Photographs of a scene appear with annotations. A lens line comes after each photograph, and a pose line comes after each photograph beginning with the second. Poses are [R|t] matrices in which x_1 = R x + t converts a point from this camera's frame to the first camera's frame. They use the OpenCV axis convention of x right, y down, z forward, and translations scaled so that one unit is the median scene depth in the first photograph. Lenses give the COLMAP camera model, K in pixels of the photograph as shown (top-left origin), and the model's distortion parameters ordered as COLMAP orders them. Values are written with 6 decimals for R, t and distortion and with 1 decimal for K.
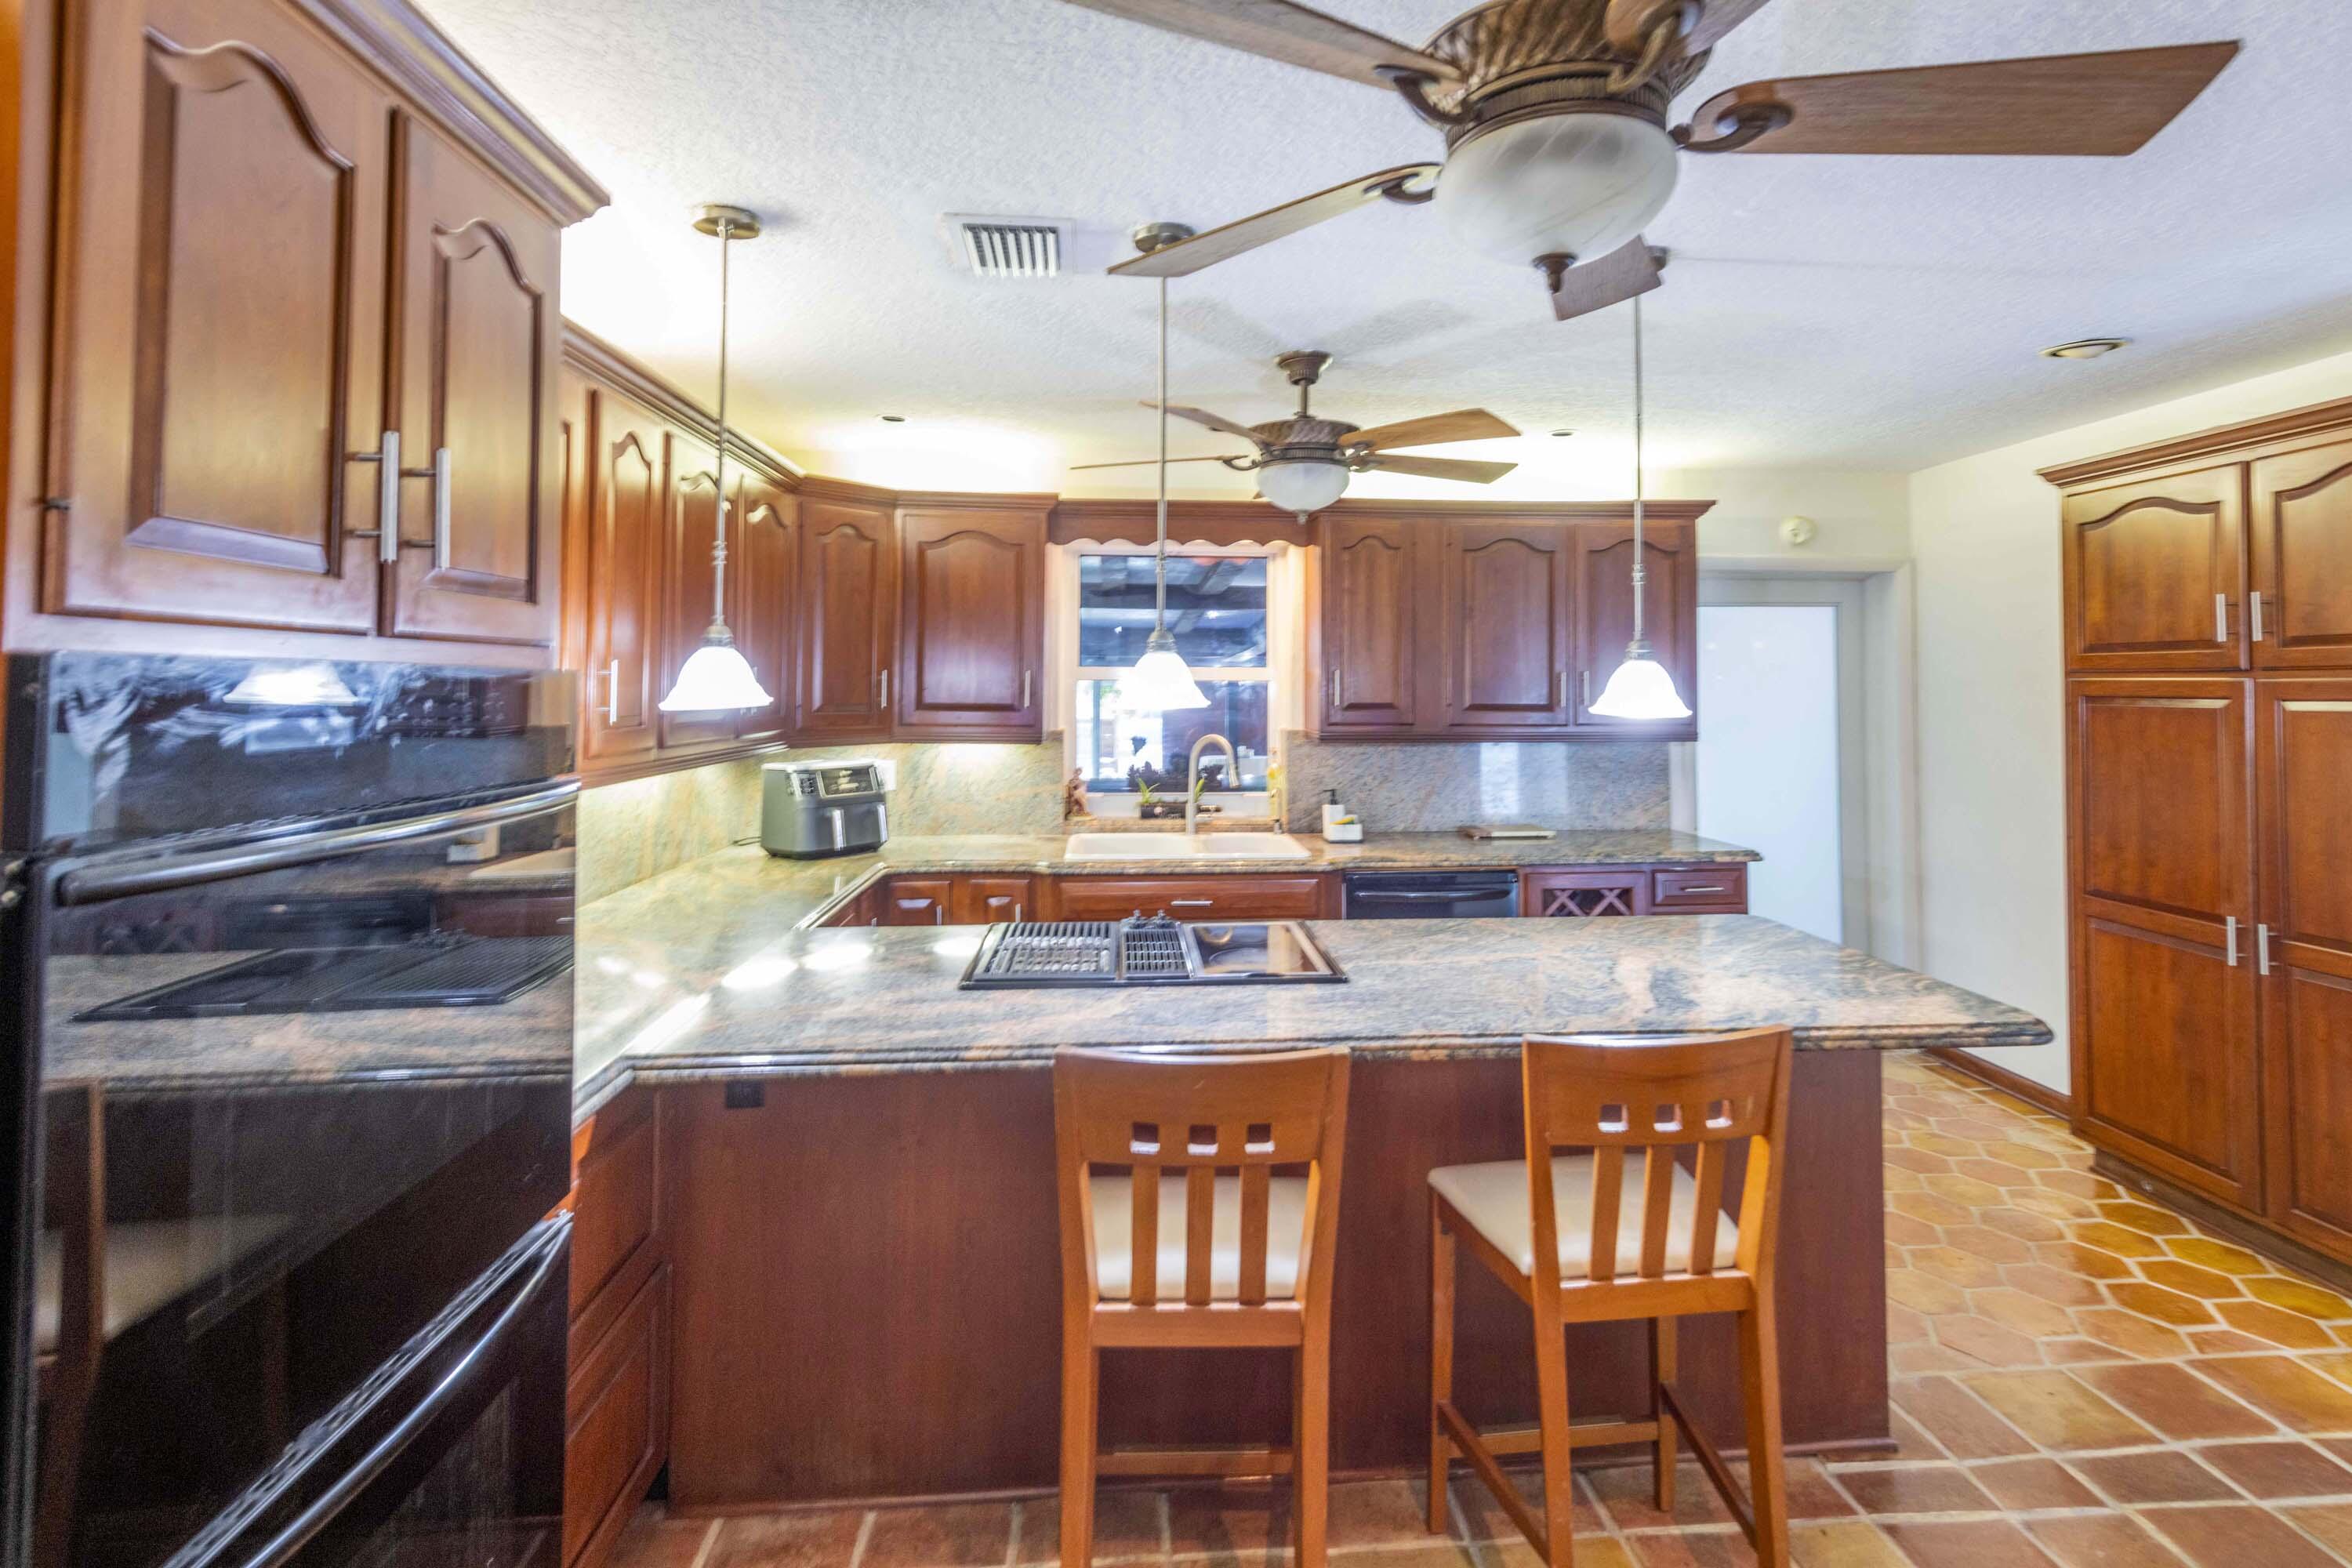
lens RADIAL K [[1096.0, 0, 1192.5], [0, 1096.0, 782.2], [0, 0, 1]] dist [-0.006238, -0.000914]
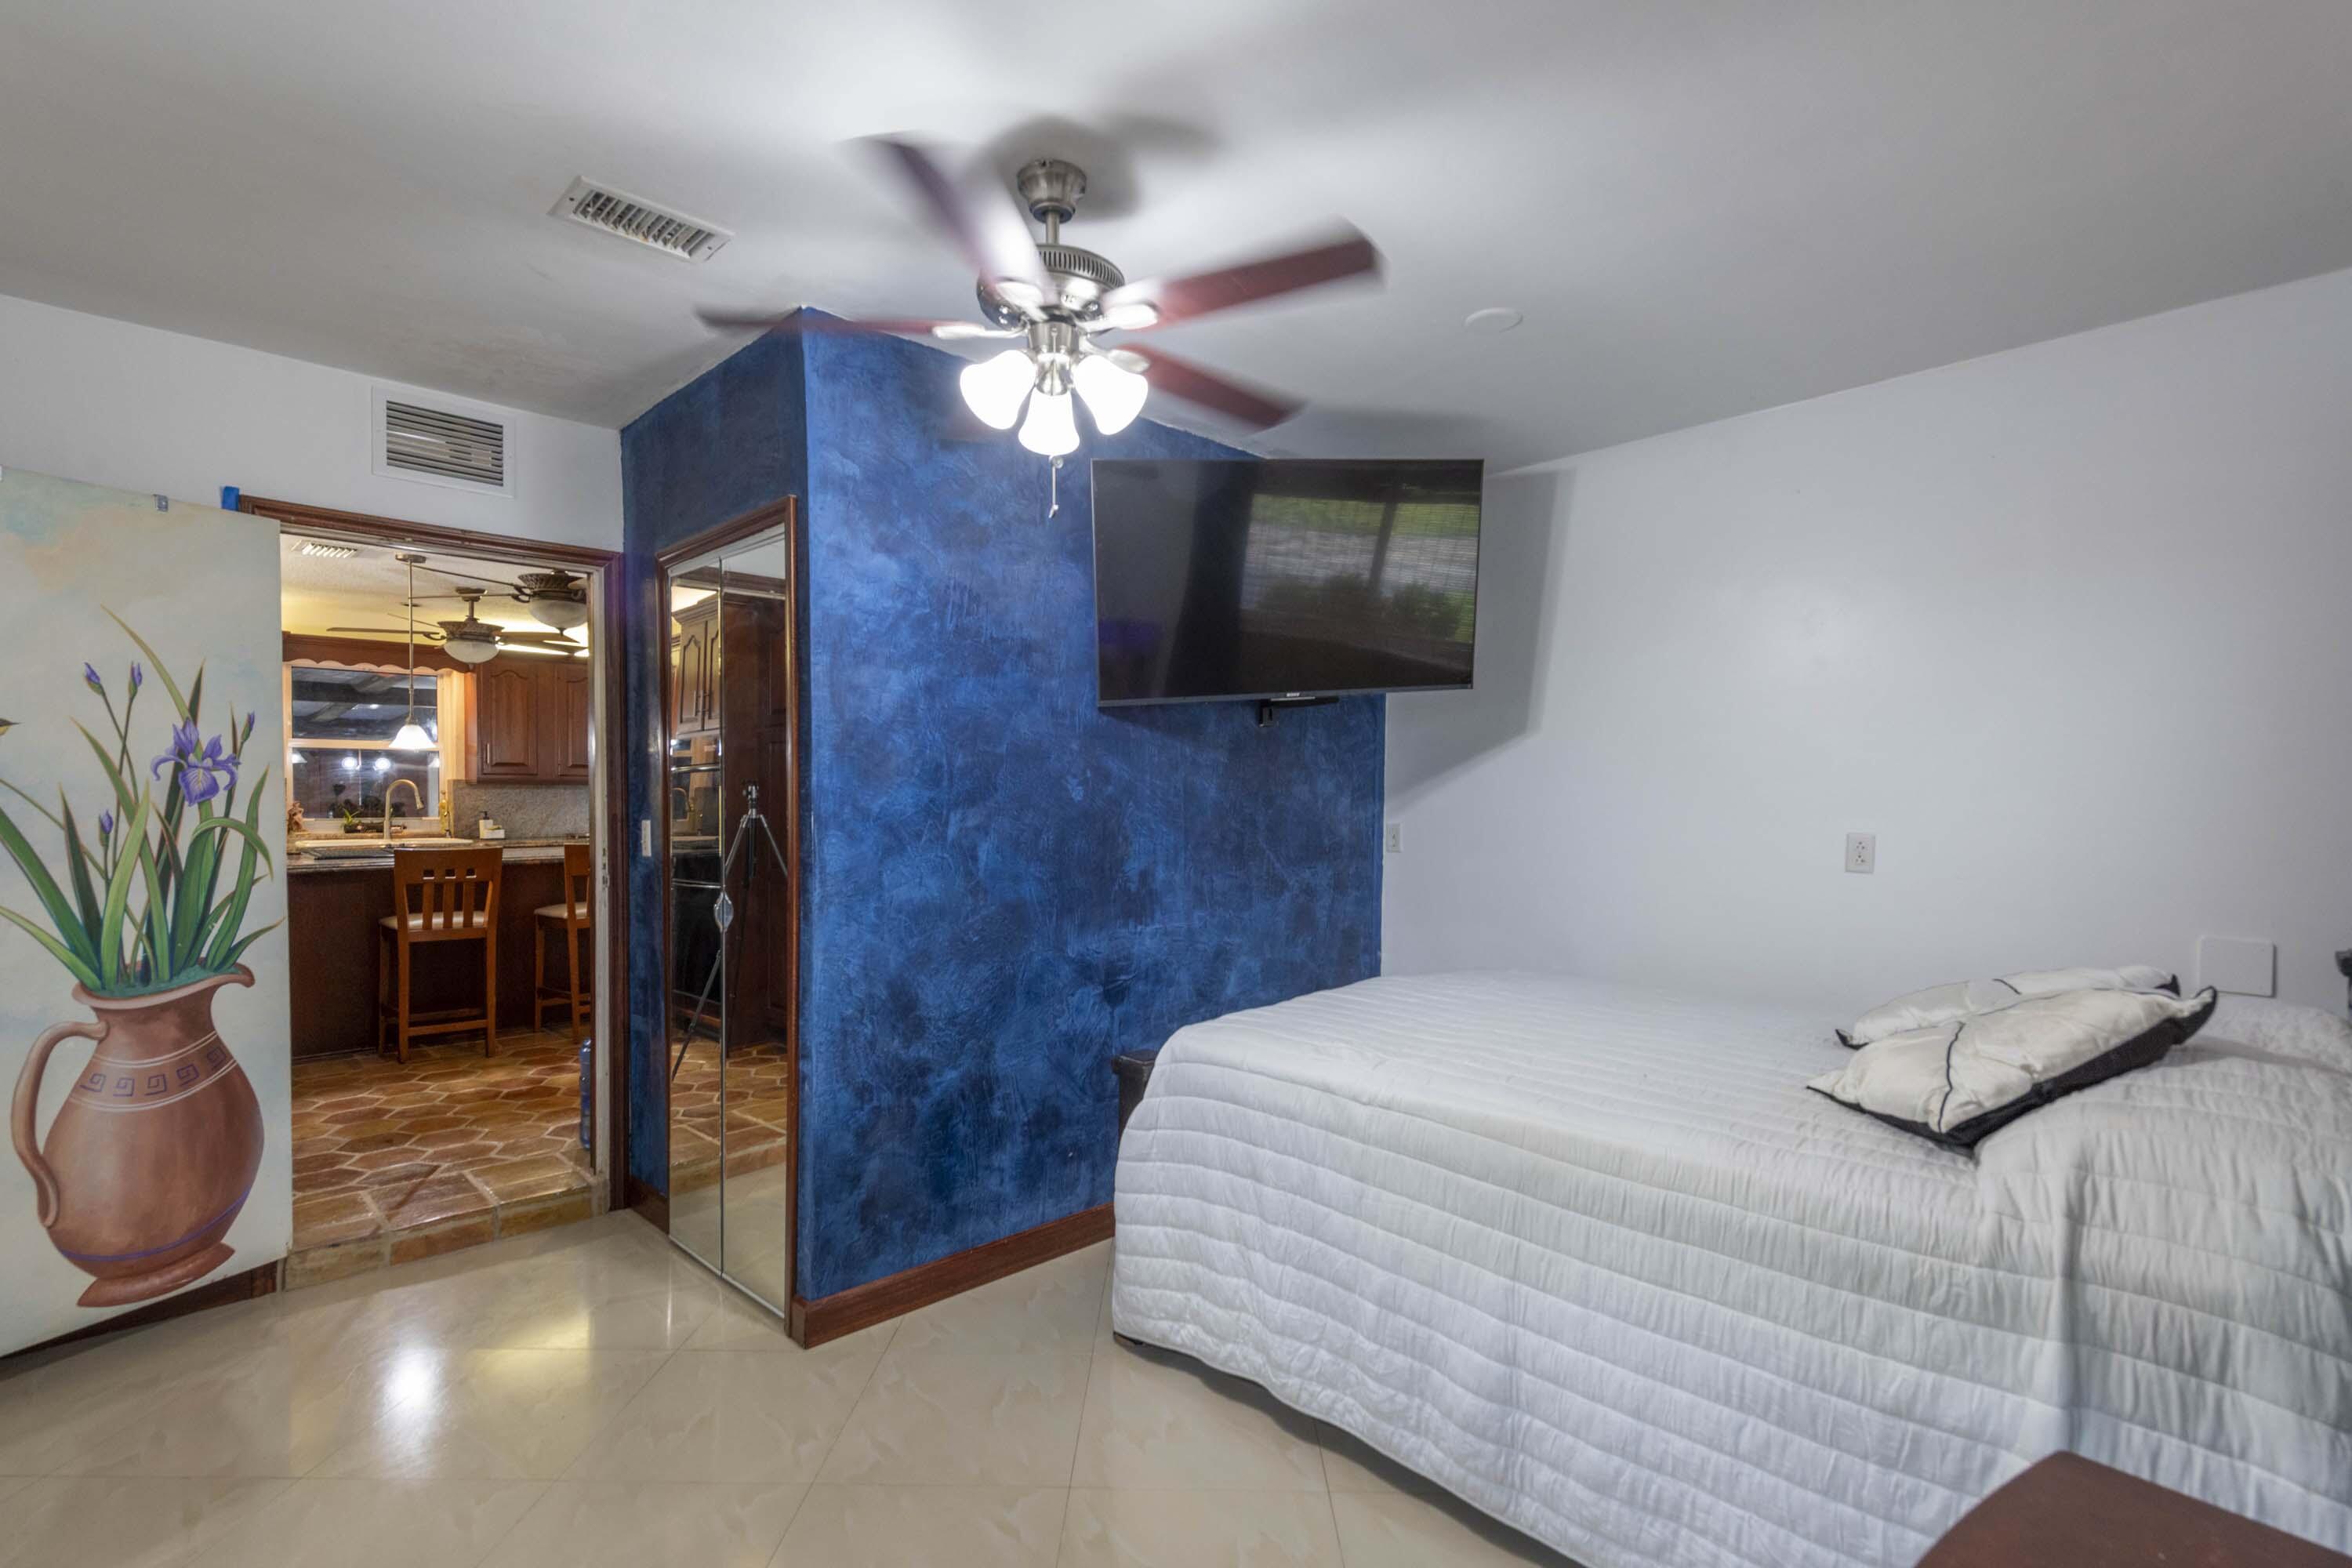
lens RADIAL K [[1096.0, 0, 1183.7], [0, 1096.0, 779.4], [0, 0, 1]] dist [-0.006238, -0.000914]
pose [[0.757947, 0.008061, 0.652266, -0.165369], [0.057104, 0.995265, -0.078655, 0.155298], [-0.649812, 0.096864, 0.753898, -1.042188]]
